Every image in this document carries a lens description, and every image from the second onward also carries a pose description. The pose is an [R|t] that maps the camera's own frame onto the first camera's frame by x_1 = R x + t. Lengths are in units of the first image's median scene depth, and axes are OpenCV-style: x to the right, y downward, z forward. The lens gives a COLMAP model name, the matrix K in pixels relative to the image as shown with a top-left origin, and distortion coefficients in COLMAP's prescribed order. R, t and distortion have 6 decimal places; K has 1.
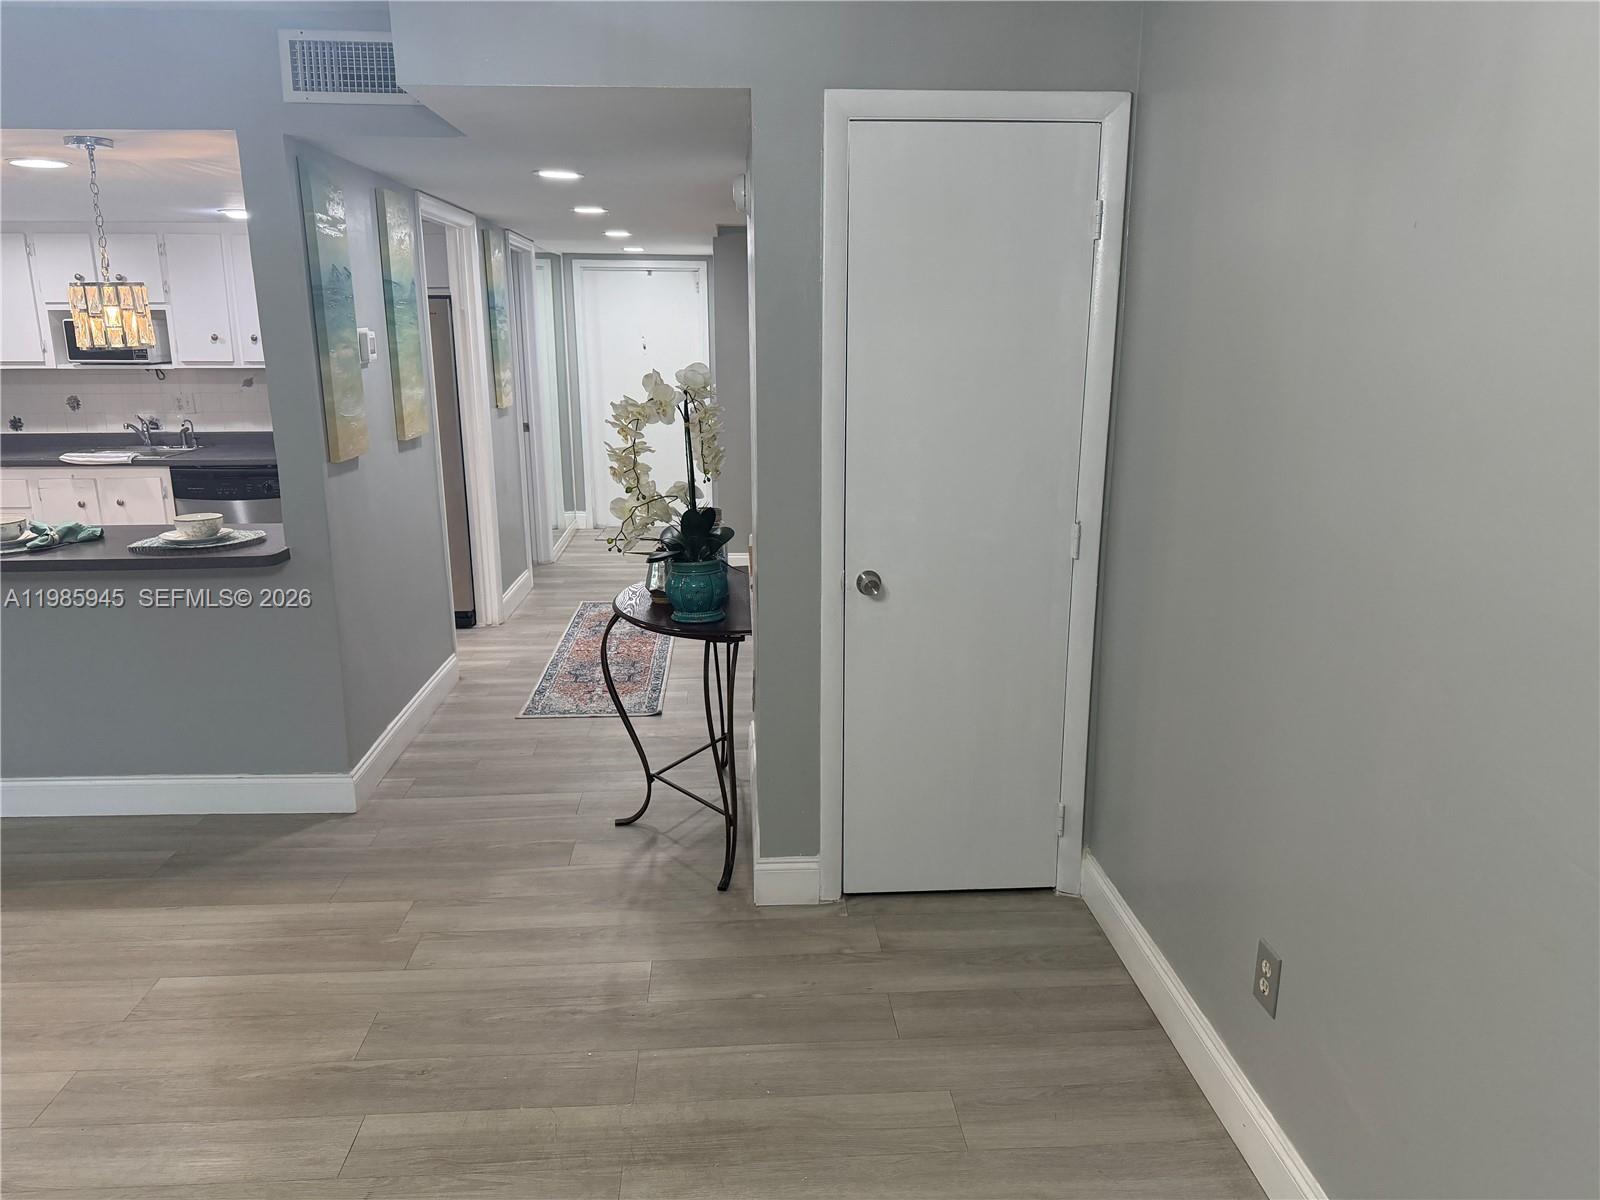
lens RADIAL K [[1116.5, 0, 803.4], [0, 1116.5, 615.8], [0, 0, 1]] dist [0.094822, -0.139676]
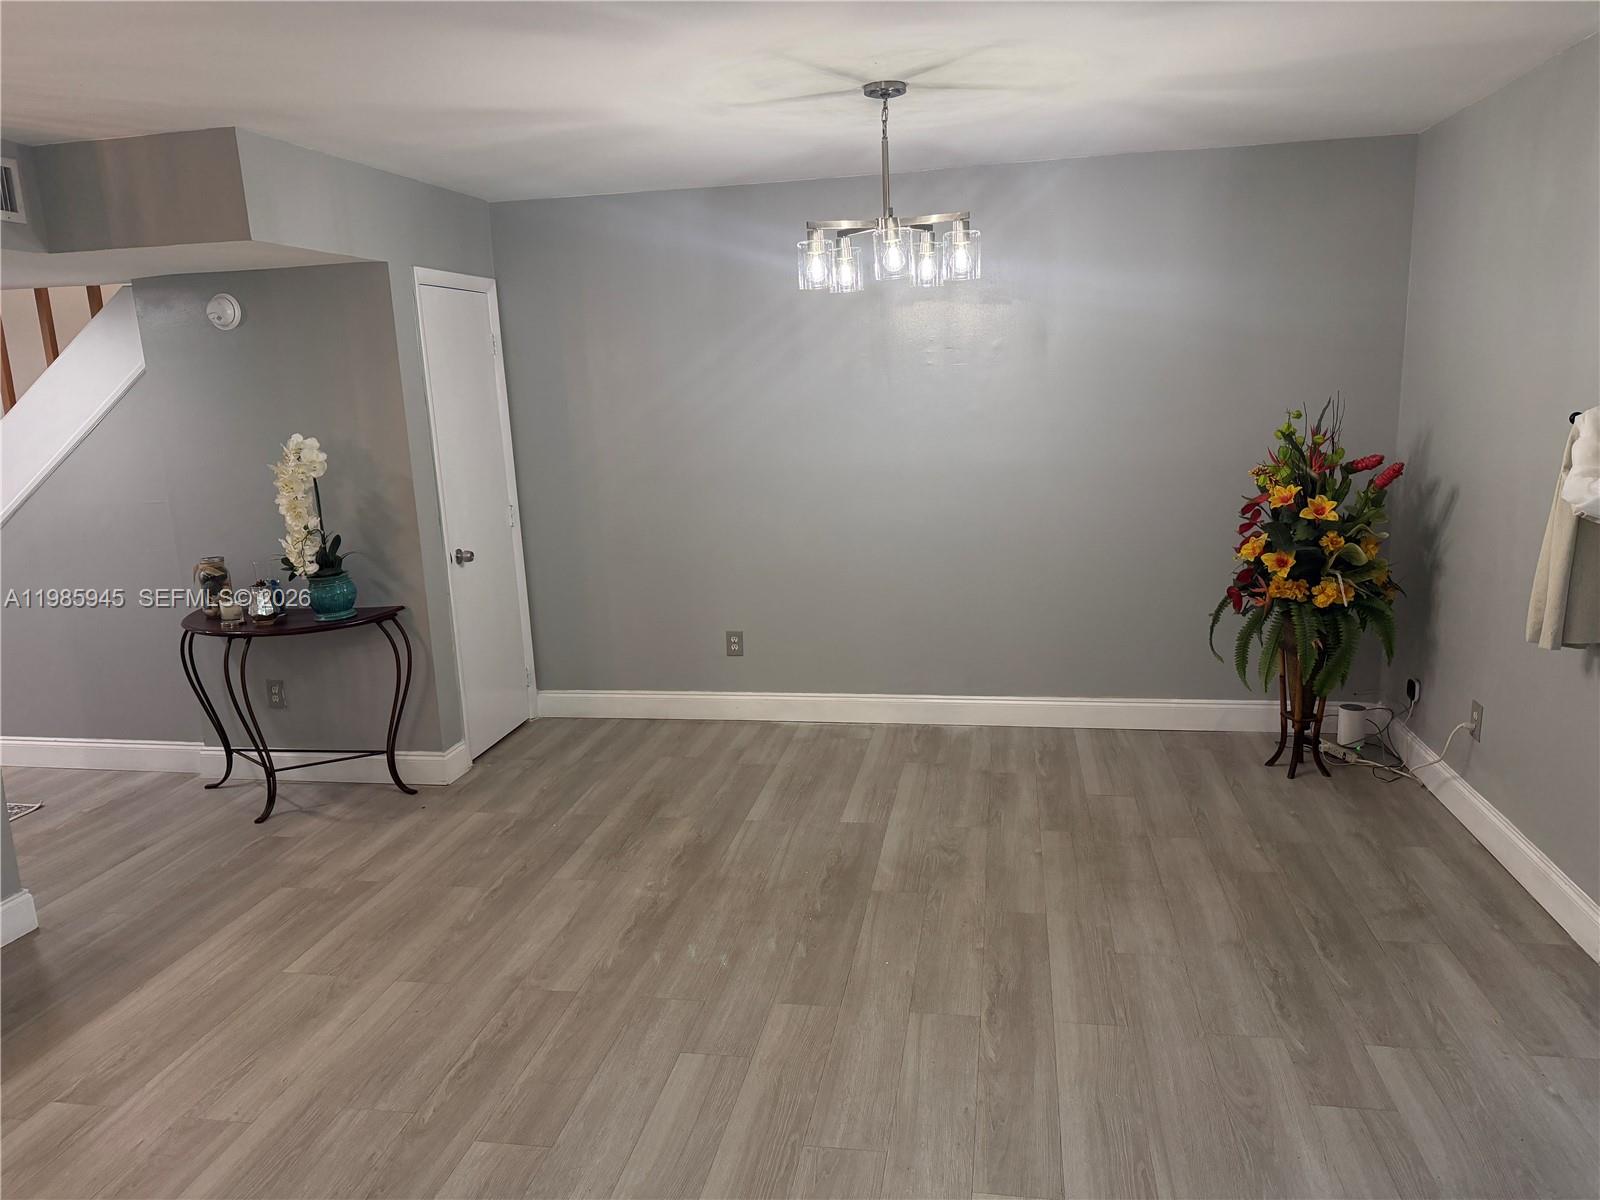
lens RADIAL K [[1122.5, 0, 802.2], [0, 1122.5, 604.8], [0, 0, 1]] dist [0.096353, -0.140828]
pose [[0.243511, -0.206147, 0.947737, -0.976152], [0.277948, 0.951000, 0.135440, -0.032494], [-0.929219, 0.230440, 0.288877, 0.051615]]
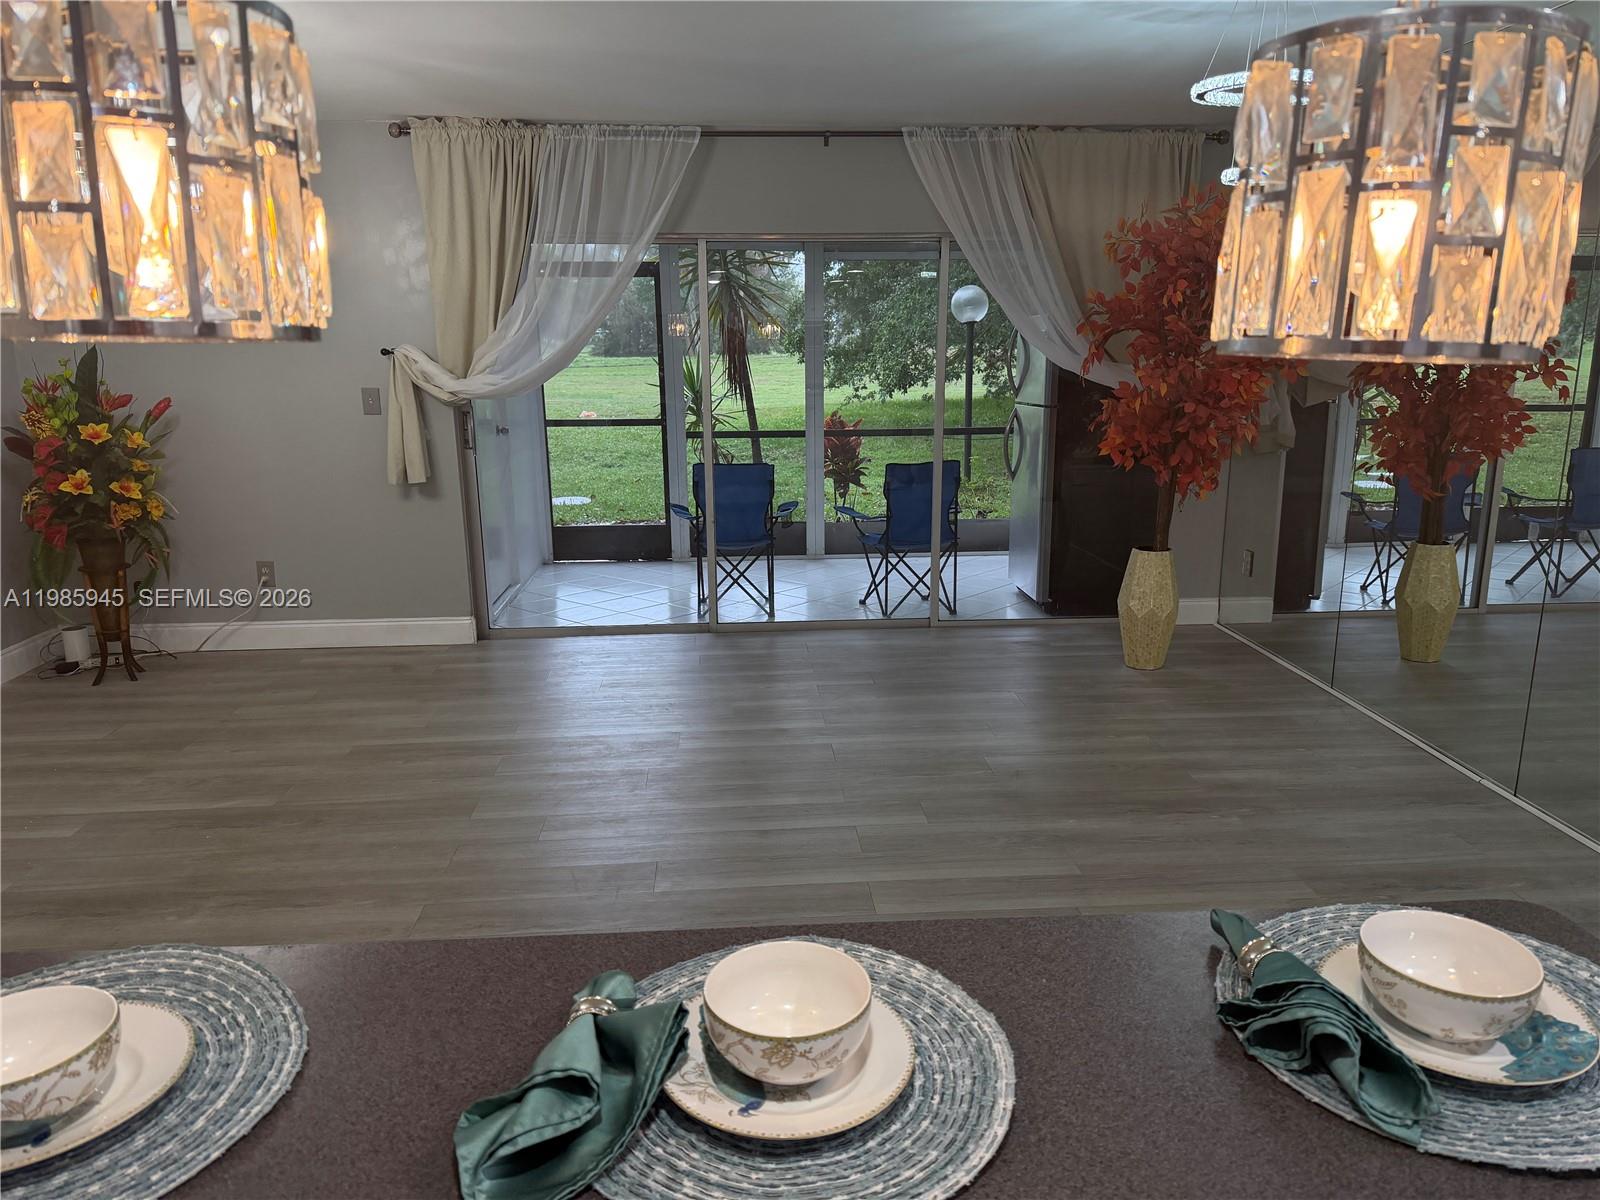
lens RADIAL K [[1122.5, 0, 802.2], [0, 1122.5, 604.8], [0, 0, 1]] dist [0.096353, -0.140828]
pose [[-0.999948, 0.010215, -0.000183, -0.609664], [0.008945, 0.884016, 0.467371, -0.244517], [0.004936, 0.467345, -0.884061, 1.014593]]
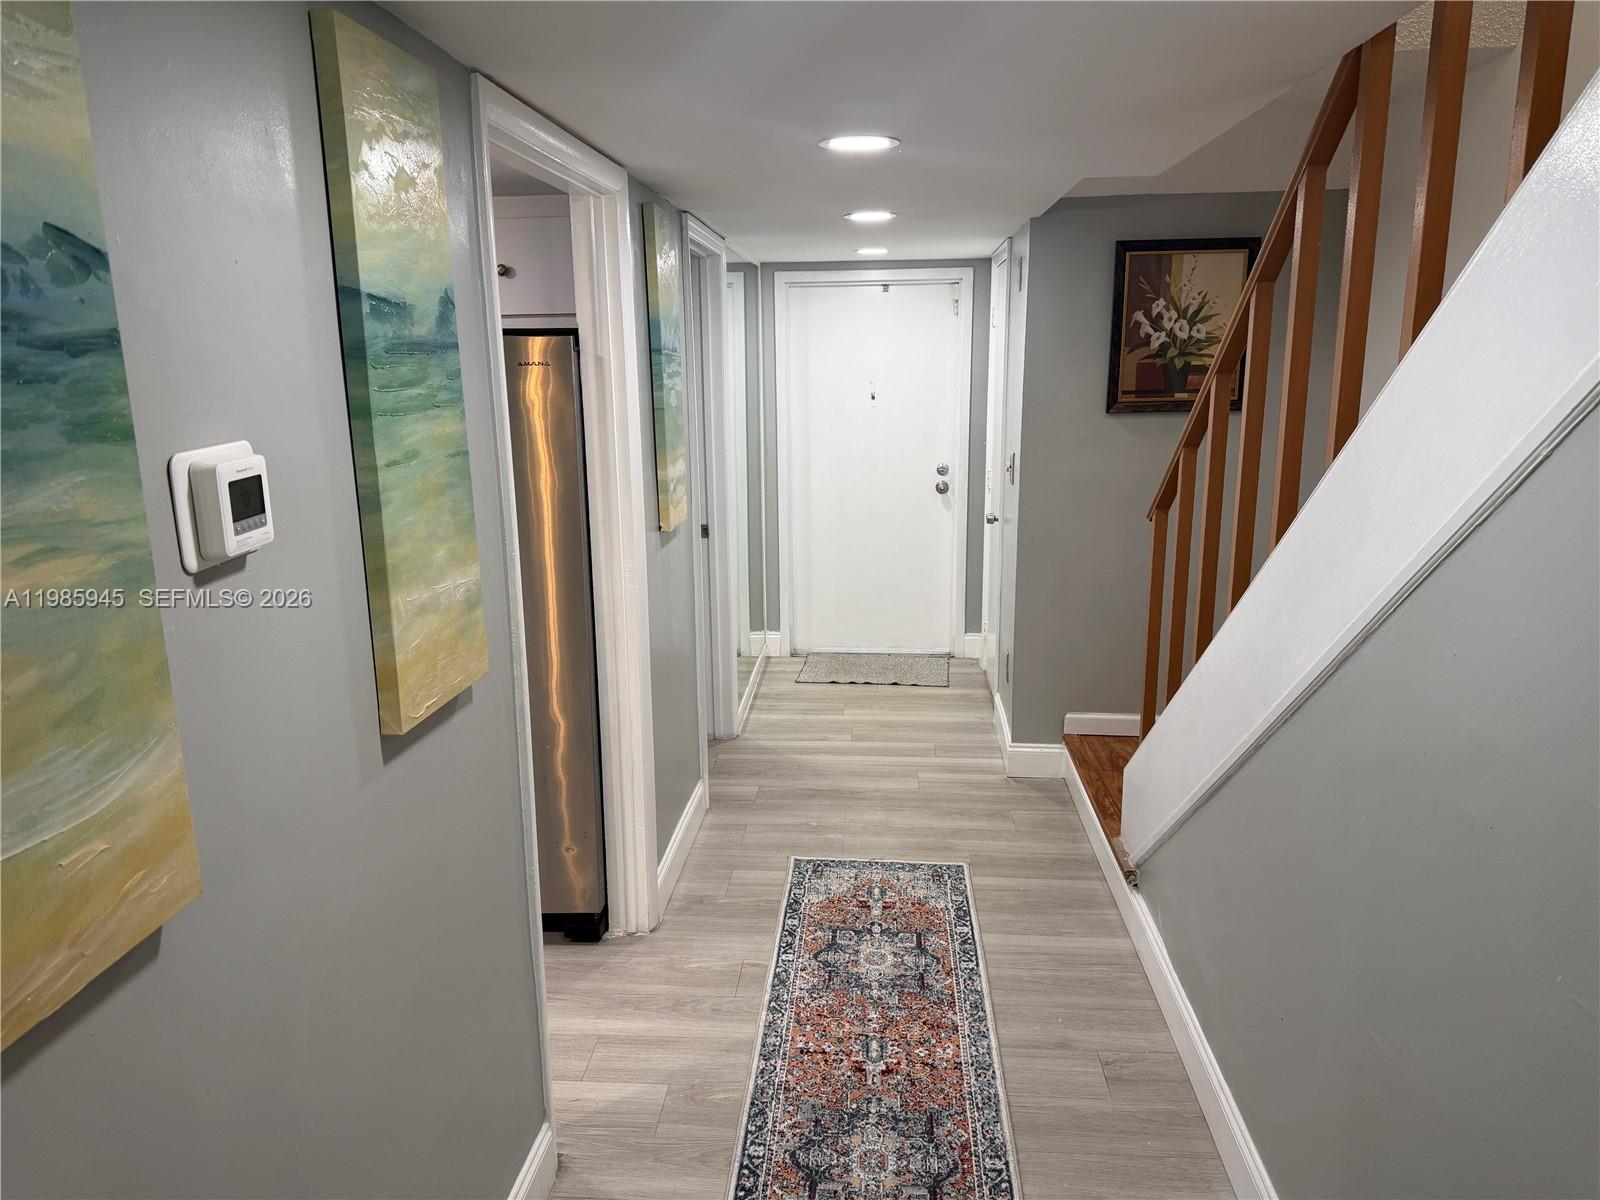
lens RADIAL K [[1122.5, 0, 802.2], [0, 1122.5, 604.8], [0, 0, 1]] dist [0.096353, -0.140828]
pose [[0.990103, 0.019396, -0.138996, -0.184889], [-0.023698, 0.999288, -0.029360, -0.196189], [0.138327, 0.032363, 0.989858, 0.687193]]
